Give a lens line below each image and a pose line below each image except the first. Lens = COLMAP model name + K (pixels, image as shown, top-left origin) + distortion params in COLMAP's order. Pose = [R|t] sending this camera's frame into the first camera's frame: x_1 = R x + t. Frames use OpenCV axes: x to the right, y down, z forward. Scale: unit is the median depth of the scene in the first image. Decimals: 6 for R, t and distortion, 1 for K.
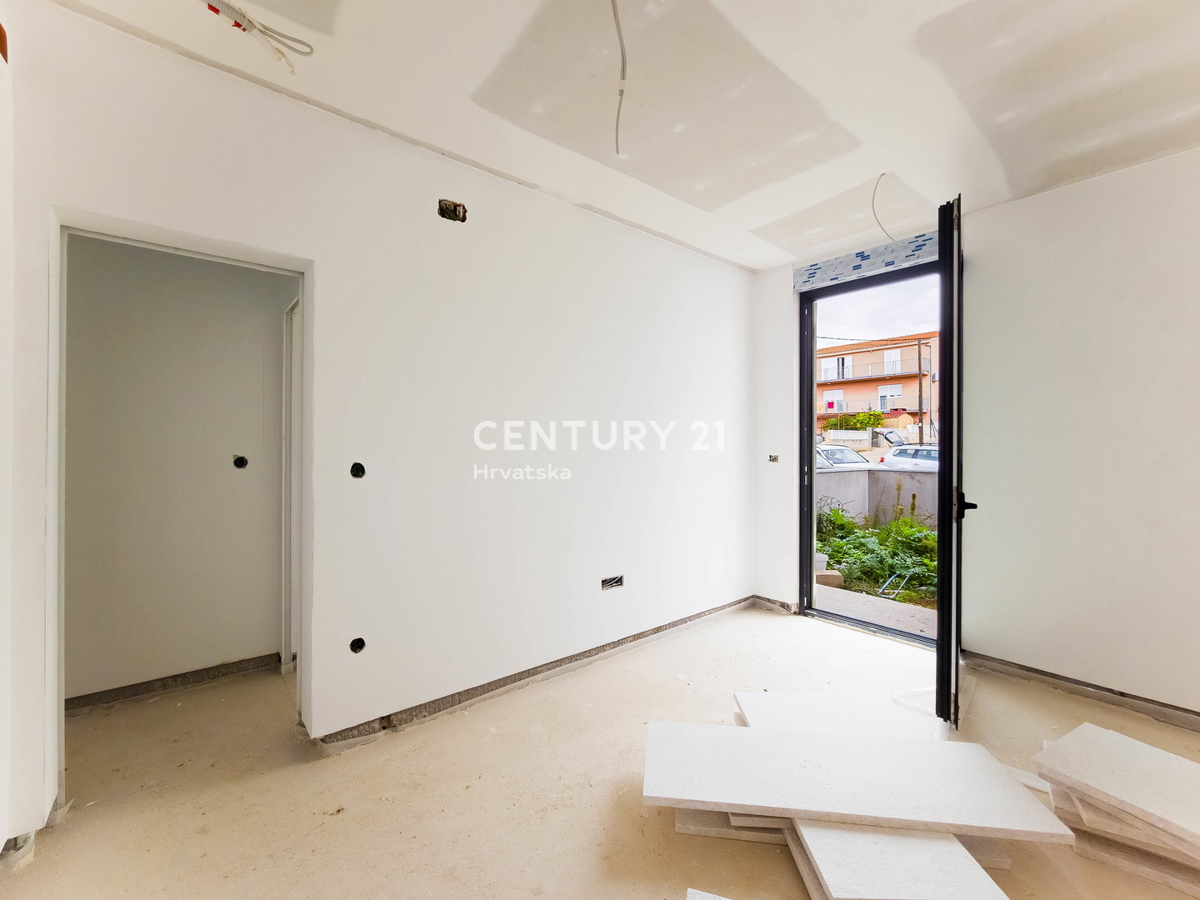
lens RADIAL K [[508.9, 0, 601.8], [0, 508.9, 436.9], [0, 0, 1]] dist [-0.008575, 0.000337]
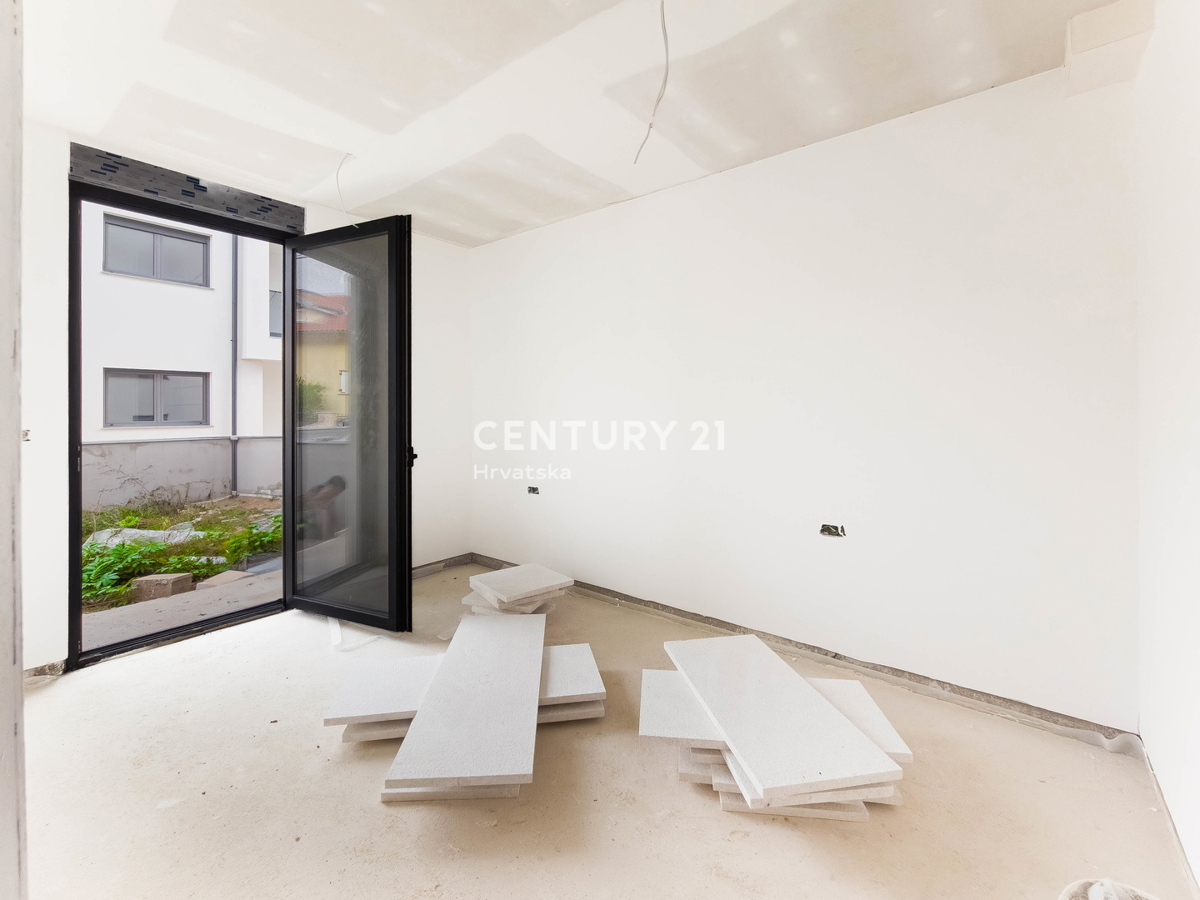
lens RADIAL K [[509.1, 0, 598.4], [0, 509.1, 409.4], [0, 0, 1]] dist [0.002582, 0.000256]
pose [[-0.186007, -0.005336, 0.982534, -0.166815], [-0.008229, 0.999959, 0.003873, 0.001257], [-0.982514, -0.007365, -0.186043, 0.197123]]
